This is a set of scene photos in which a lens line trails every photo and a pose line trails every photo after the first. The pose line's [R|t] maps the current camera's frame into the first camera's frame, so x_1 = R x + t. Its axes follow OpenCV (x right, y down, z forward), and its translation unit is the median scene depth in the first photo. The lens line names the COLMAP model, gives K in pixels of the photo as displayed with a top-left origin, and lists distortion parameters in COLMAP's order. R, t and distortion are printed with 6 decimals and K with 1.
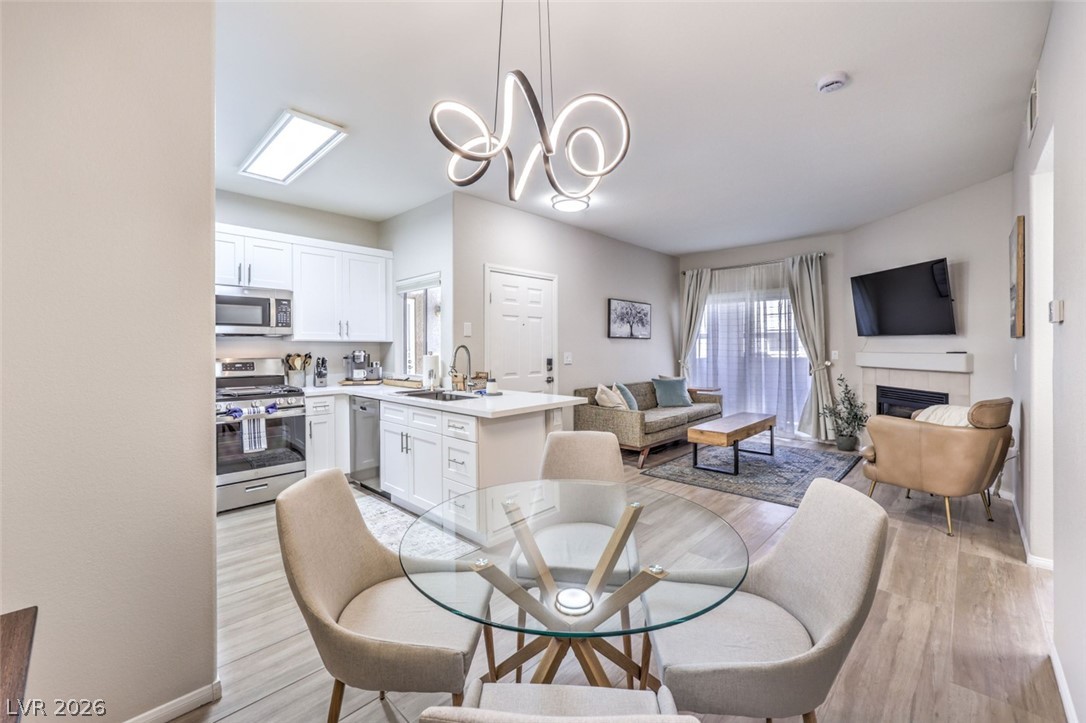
lens RADIAL K [[442.0, 0, 539.1], [0, 442.0, 348.2], [0, 0, 1]] dist [-0.001618, -0.000183]
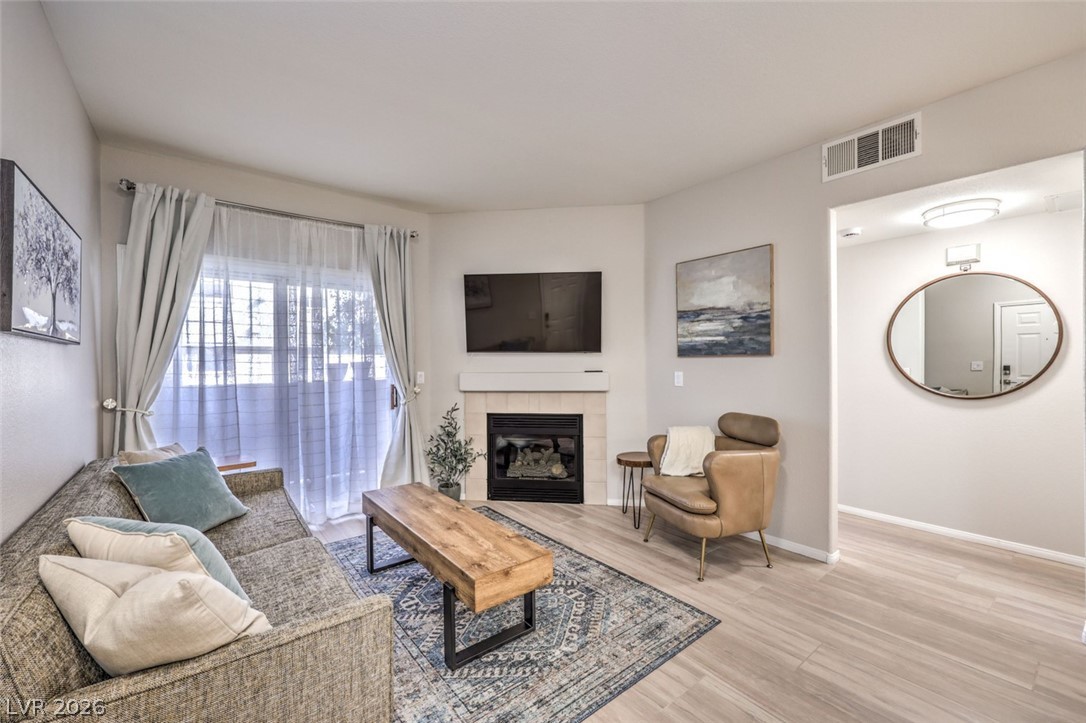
lens RADIAL K [[442.0, 0, 553.5], [0, 442.0, 361.6], [0, 0, 1]] dist [-0.001618, -0.000183]
pose [[0.118710, 0.005188, 0.992915, -0.041157], [0.007933, 0.999949, -0.006173, -0.006208], [-0.992897, 0.008610, 0.118663, 0.916204]]
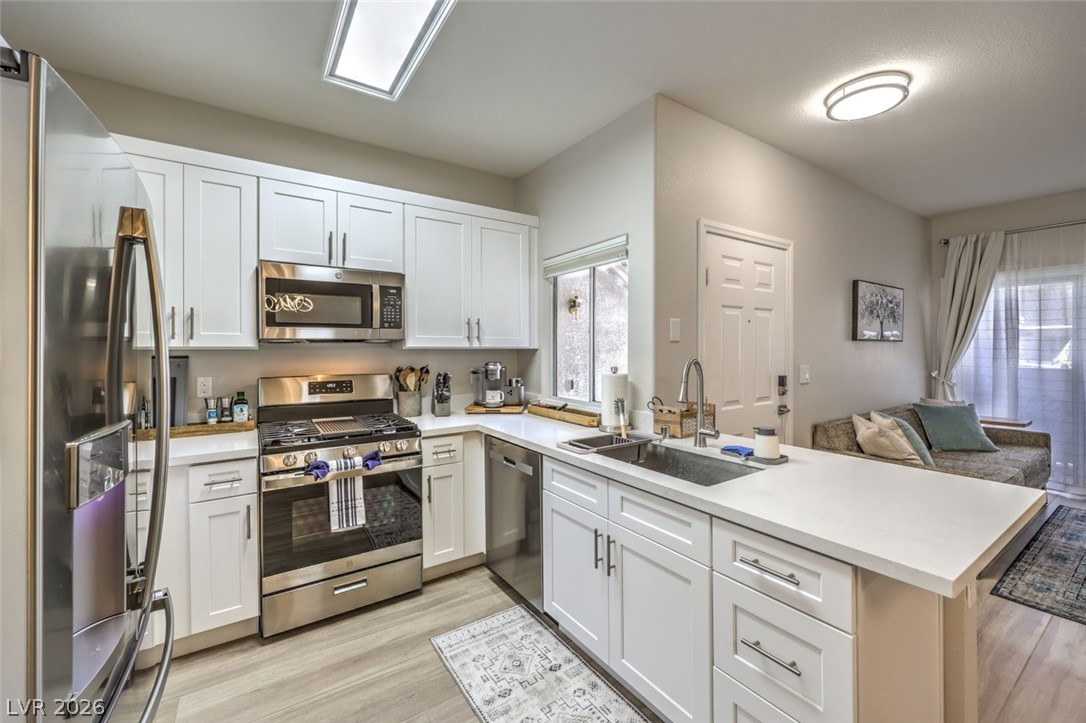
lens RADIAL K [[442.0, 0, 540.4], [0, 442.0, 347.3], [0, 0, 1]] dist [-0.001618, -0.000183]
pose [[0.977742, 0.001294, -0.209805, -0.203030], [-0.001276, 0.999999, 0.000219, -0.018162], [0.209805, 0.000054, 0.977743, 0.366338]]
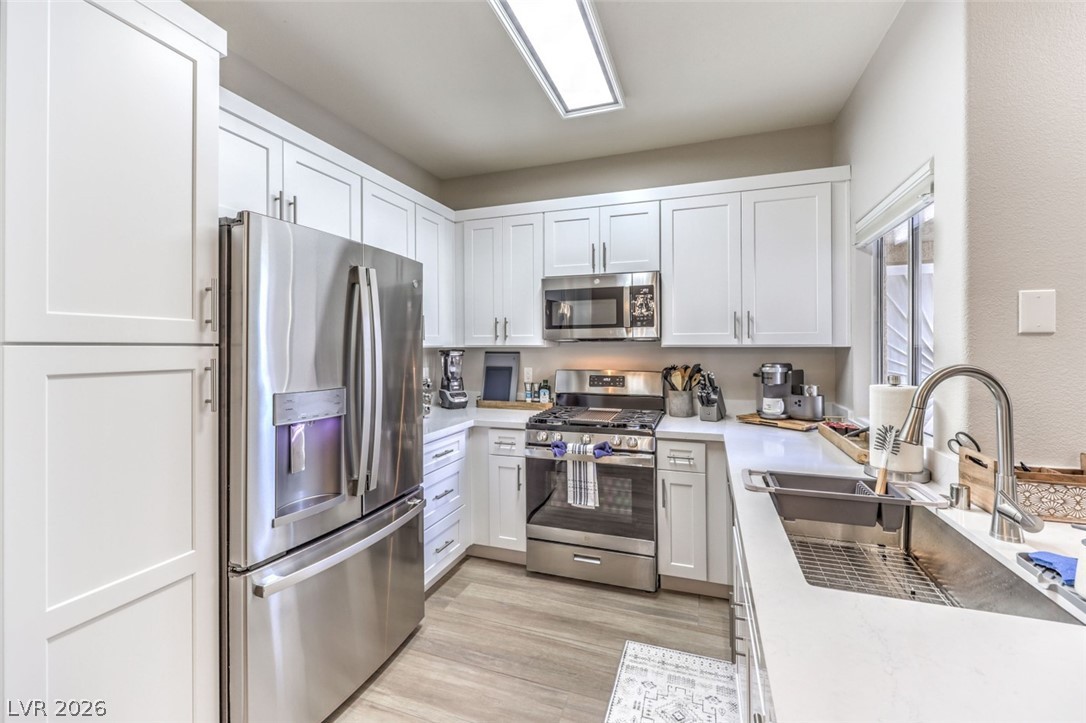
lens RADIAL K [[442.0, 0, 548.8], [0, 442.0, 346.3], [0, 0, 1]] dist [-0.001618, -0.000183]
pose [[0.420951, 0.000948, -0.907083, -0.026416], [0.002659, 0.999994, 0.002279, -0.018487], [0.907080, -0.003371, 0.420946, 0.533296]]
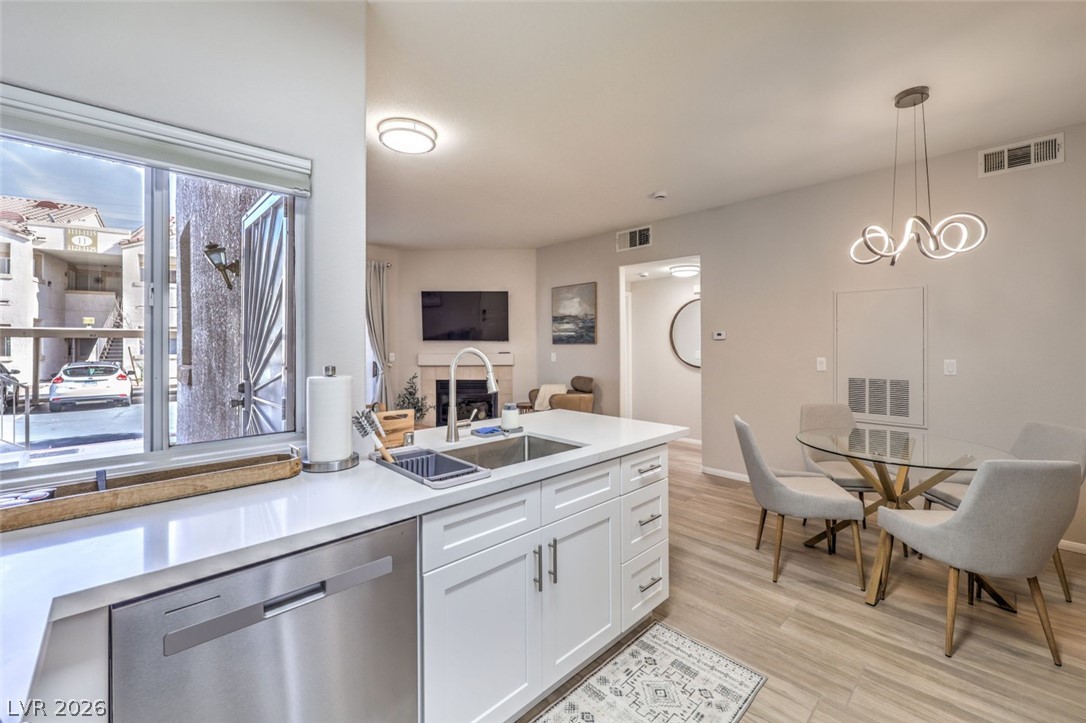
lens RADIAL K [[442.0, 0, 551.3], [0, 442.0, 339.5], [0, 0, 1]] dist [-0.001618, -0.000183]
pose [[0.027681, 0.018386, 0.999448, -0.580017], [0.005588, 0.999812, -0.018547, -0.007105], [-0.999601, 0.006098, 0.027573, 0.745503]]
